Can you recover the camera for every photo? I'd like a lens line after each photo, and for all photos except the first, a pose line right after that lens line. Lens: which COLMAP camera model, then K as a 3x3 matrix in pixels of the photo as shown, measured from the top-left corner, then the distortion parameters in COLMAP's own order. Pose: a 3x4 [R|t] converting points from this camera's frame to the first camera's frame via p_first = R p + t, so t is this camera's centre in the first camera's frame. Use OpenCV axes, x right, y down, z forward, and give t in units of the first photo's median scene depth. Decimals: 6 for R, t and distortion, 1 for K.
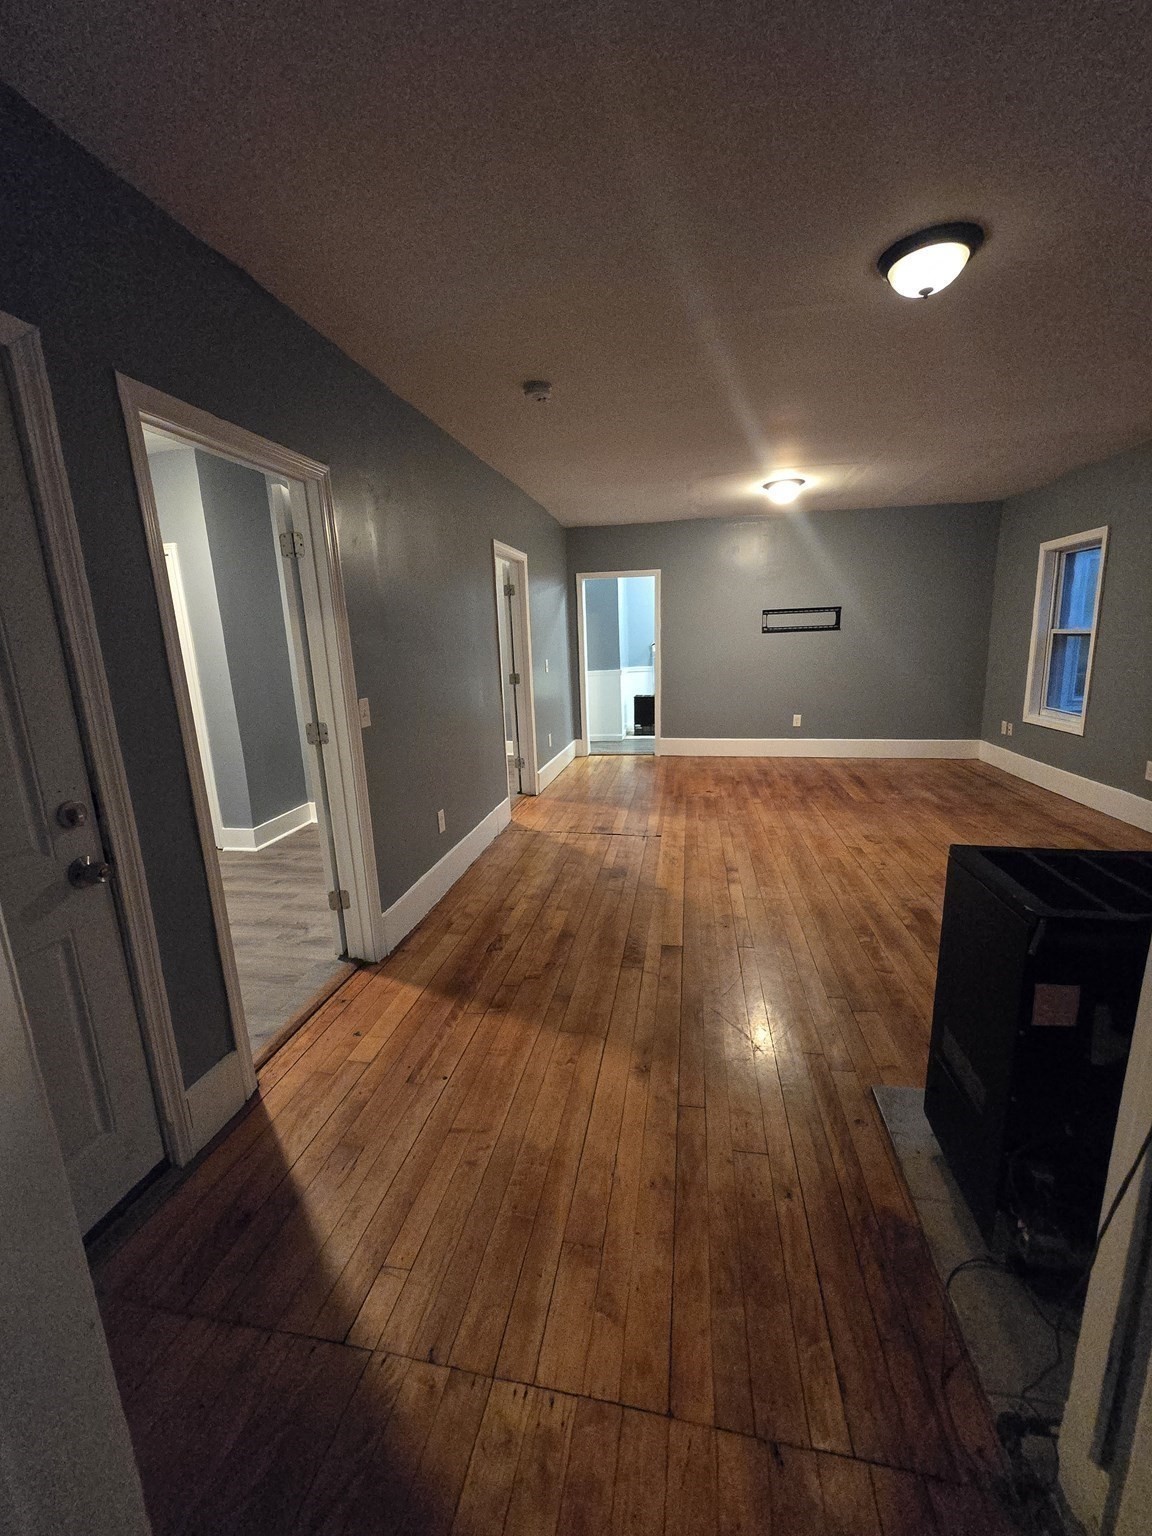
lens RADIAL K [[616.8, 0, 576.0], [0, 616.8, 768.0], [0, 0, 1]] dist [0.000613, -0.000062]
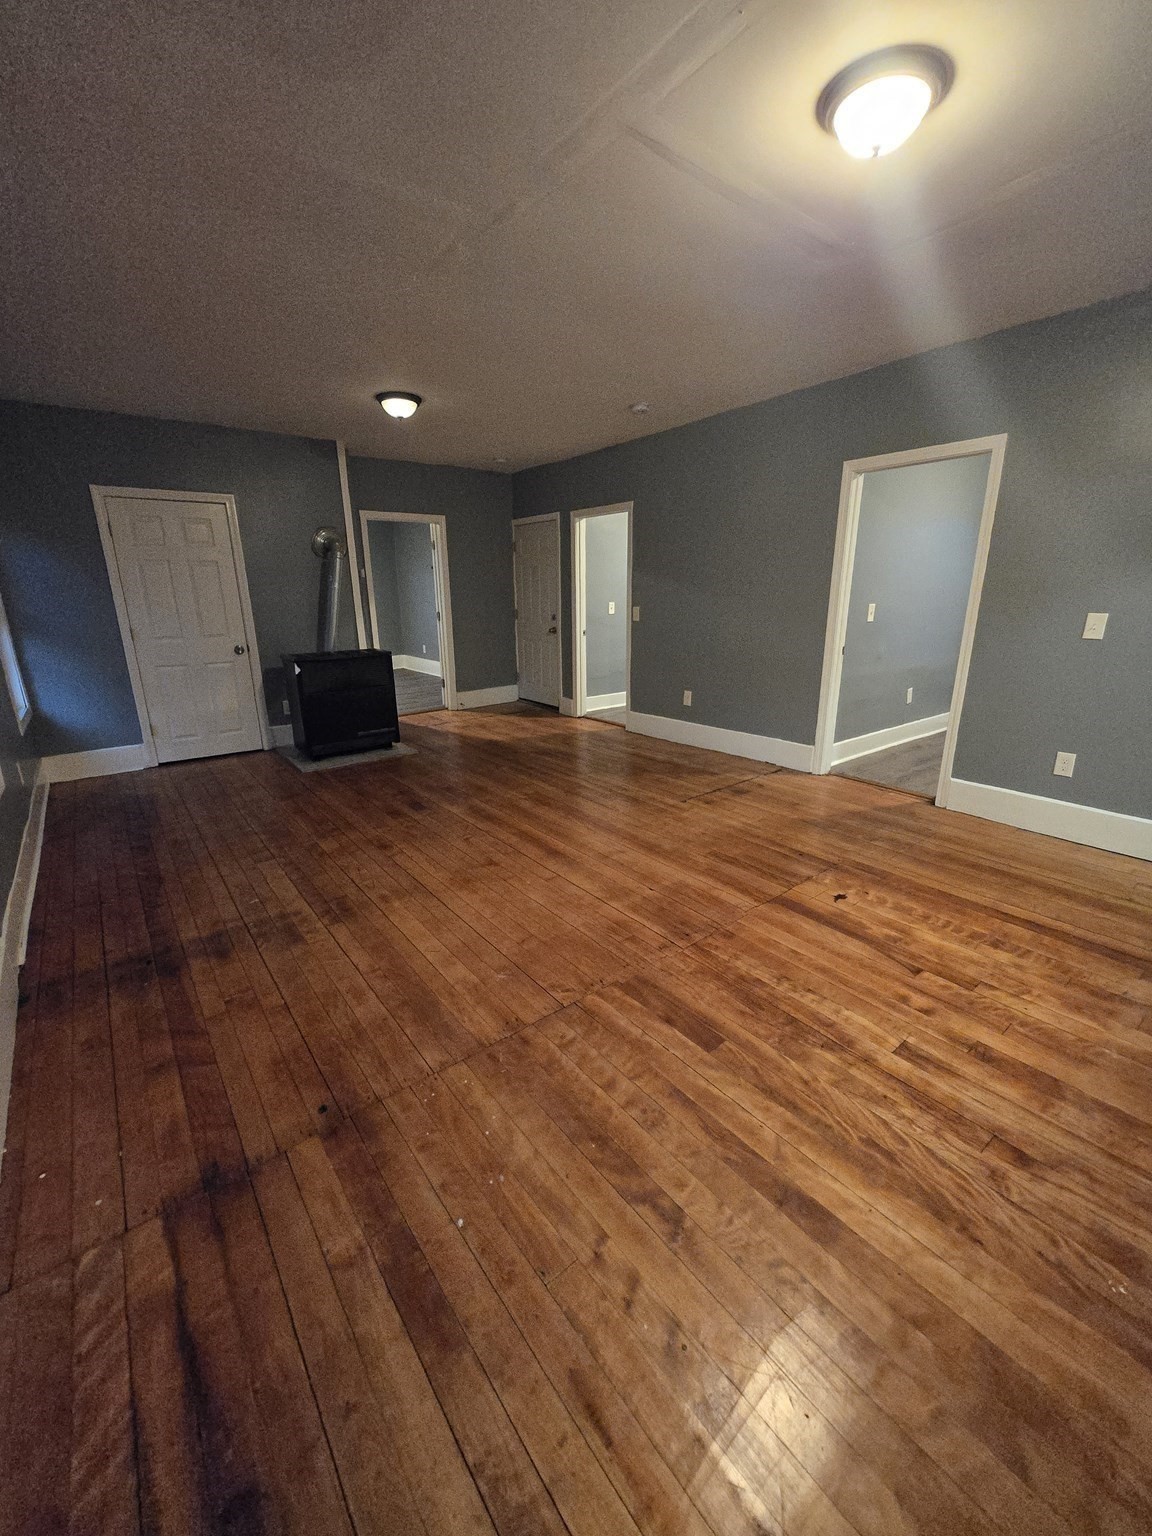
lens RADIAL K [[616.8, 0, 576.0], [0, 616.8, 768.0], [0, 0, 1]] dist [0.000613, -0.000062]
pose [[-0.663189, 0.263068, -0.700696, 0.883398], [-0.115554, 0.888981, 0.443125, -0.331365], [0.739478, 0.374844, -0.559164, 1.381151]]
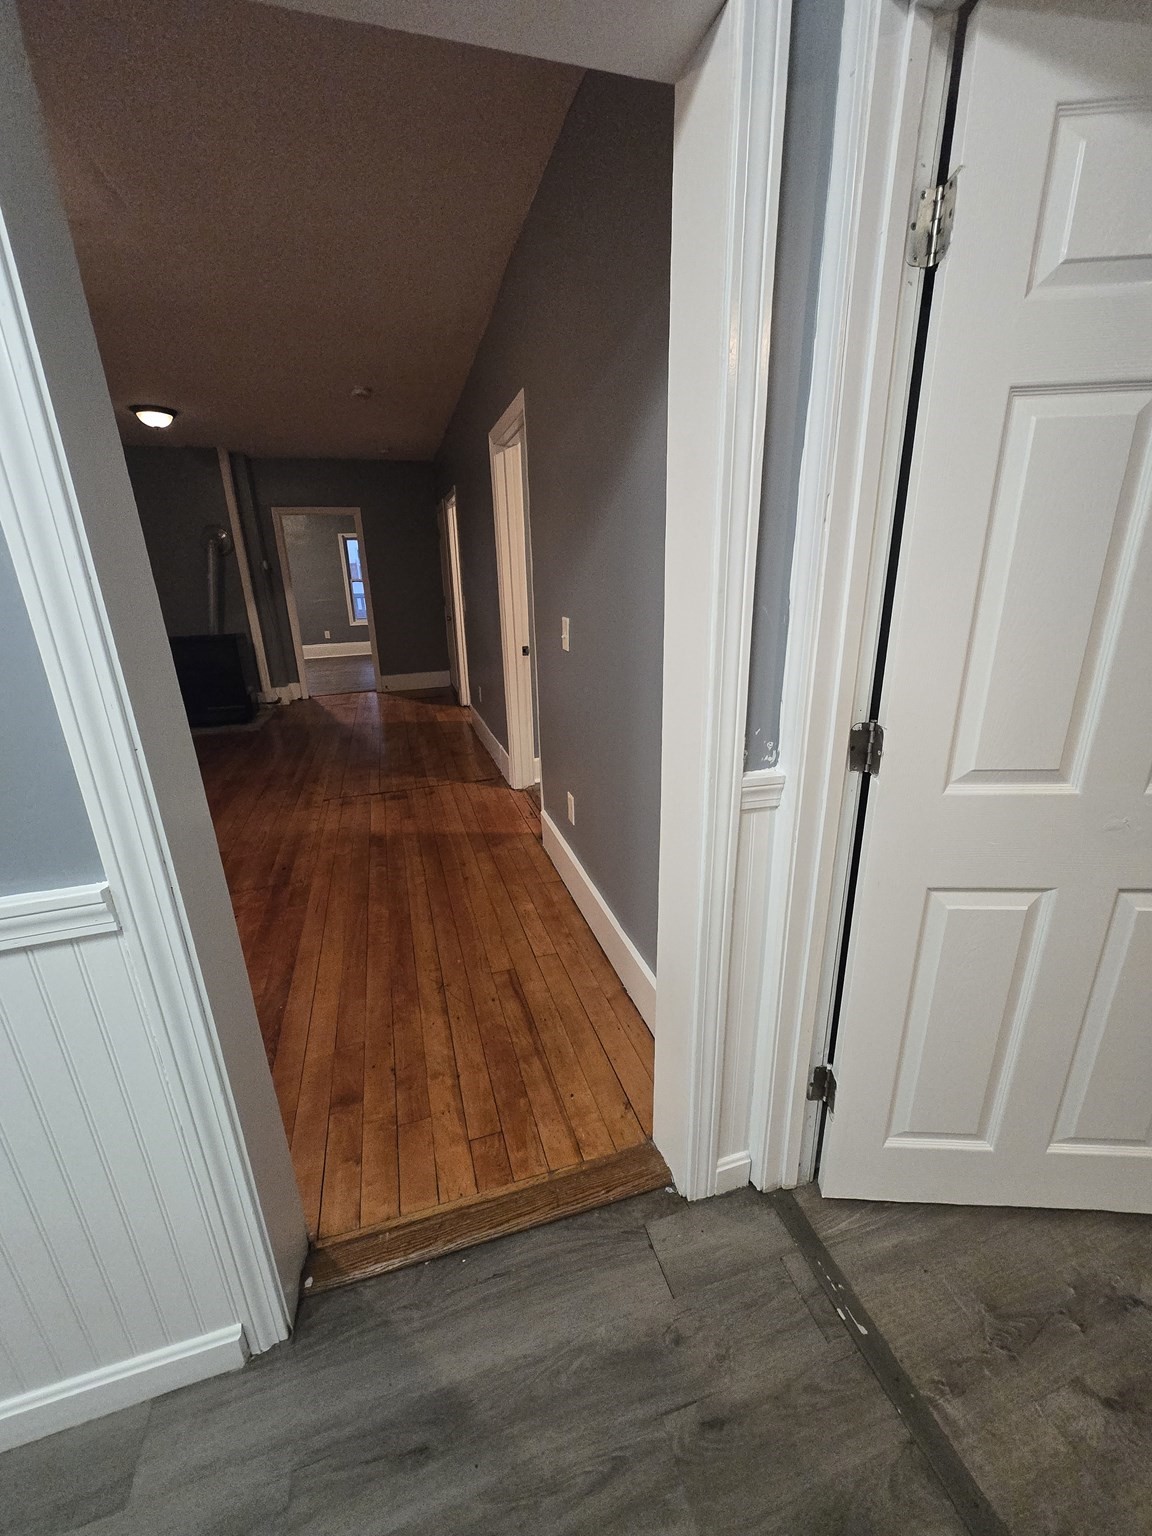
lens RADIAL K [[616.8, 0, 576.0], [0, 616.8, 768.0], [0, 0, 1]] dist [0.000613, -0.000062]
pose [[-0.883619, 0.203944, -0.421455, 0.184998], [-0.036657, 0.867250, 0.496521, -0.399596], [0.466770, 0.454185, -0.758843, 1.842305]]
